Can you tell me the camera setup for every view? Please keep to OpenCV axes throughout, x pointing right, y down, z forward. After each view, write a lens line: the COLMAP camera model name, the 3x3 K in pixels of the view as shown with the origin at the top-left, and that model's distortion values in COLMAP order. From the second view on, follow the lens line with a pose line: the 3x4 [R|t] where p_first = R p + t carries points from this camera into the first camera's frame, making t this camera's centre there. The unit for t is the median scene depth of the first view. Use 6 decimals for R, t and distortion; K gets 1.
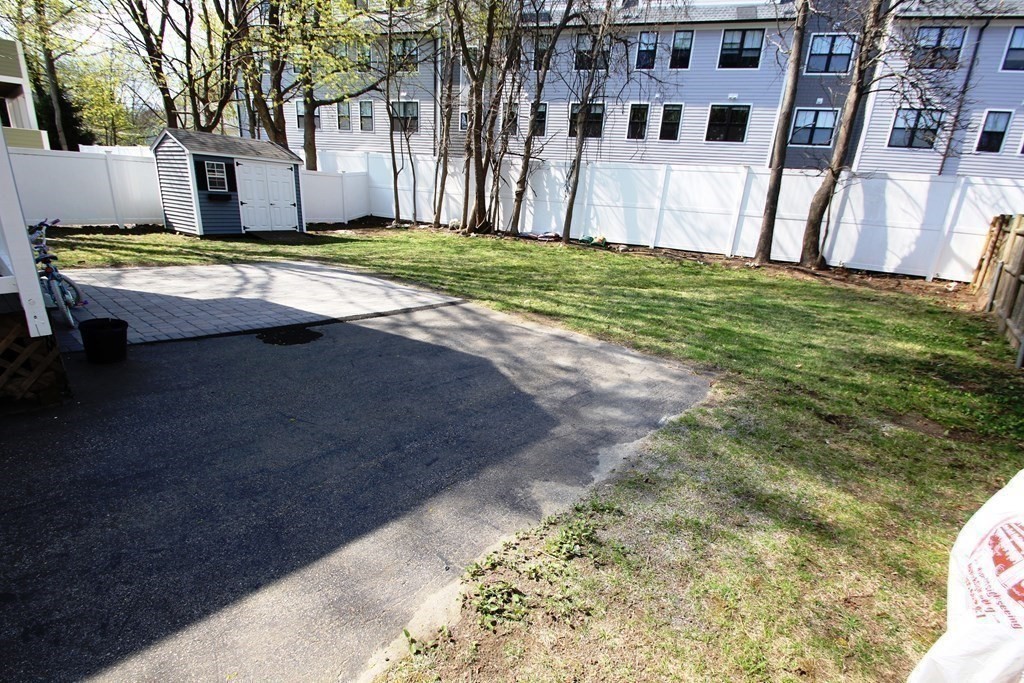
lens RADIAL K [[480.1, 0, 521.9], [0, 480.1, 347.7], [0, 0, 1]] dist [-0.002501, -0.002652]
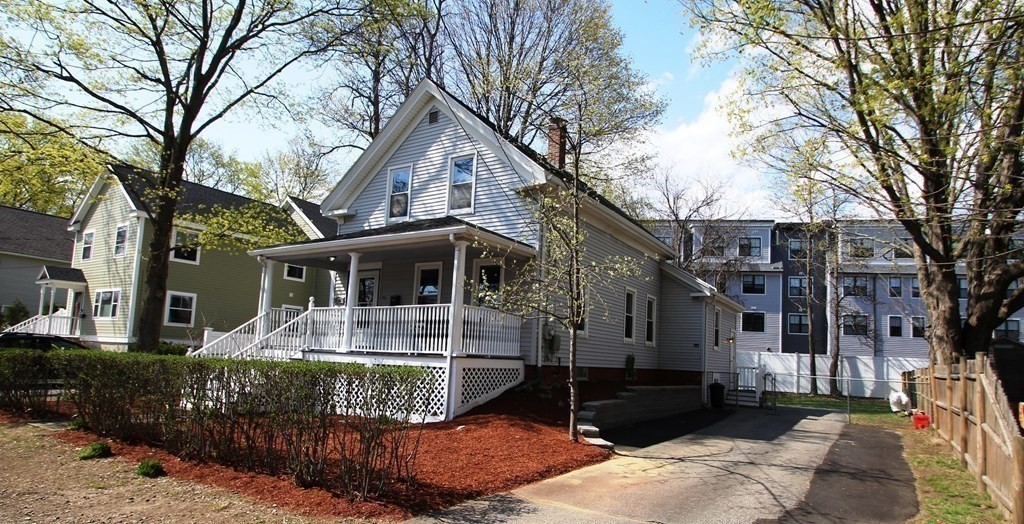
lens RADIAL K [[563.3, 0, 525.0], [0, 563.3, 305.6], [0, 0, 1]] dist [-0.003919, -0.000235]
pose [[0.990576, -0.002231, 0.136949, -0.705017], [0.054945, 0.922359, -0.382406, 0.217206], [-0.125463, 0.386326, 0.913789, -0.817913]]
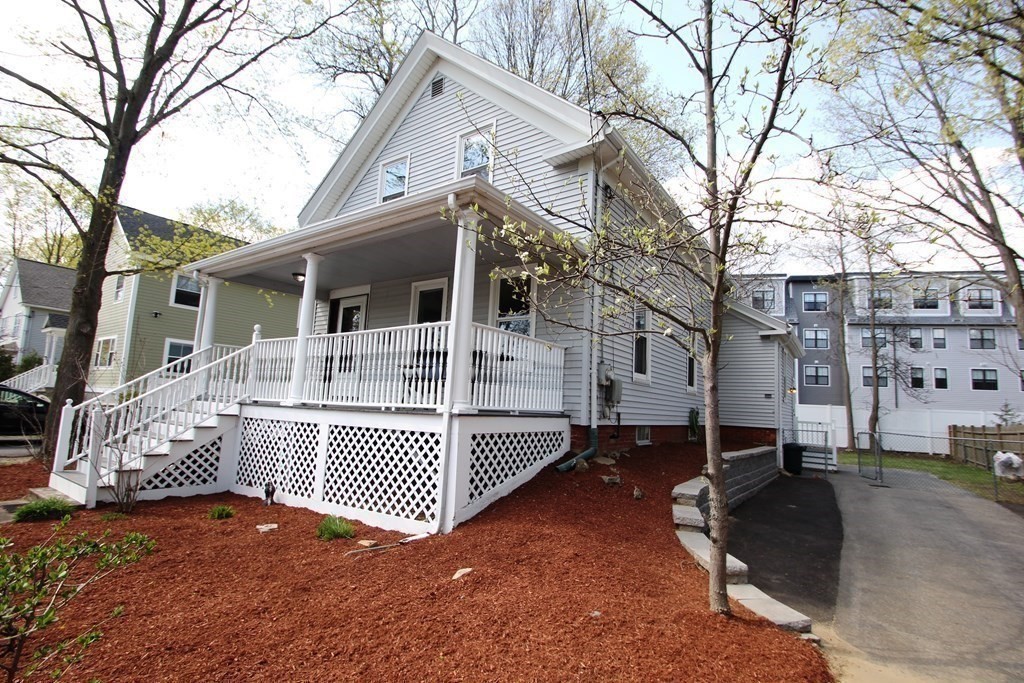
lens RADIAL K [[480.1, 0, 515.5], [0, 480.1, 350.1], [0, 0, 1]] dist [-0.002501, -0.002652]
pose [[0.995442, -0.002237, 0.095340, -0.692187], [0.041295, 0.911252, -0.409774, 0.134071], [-0.085962, 0.411844, 0.907191, -0.566363]]
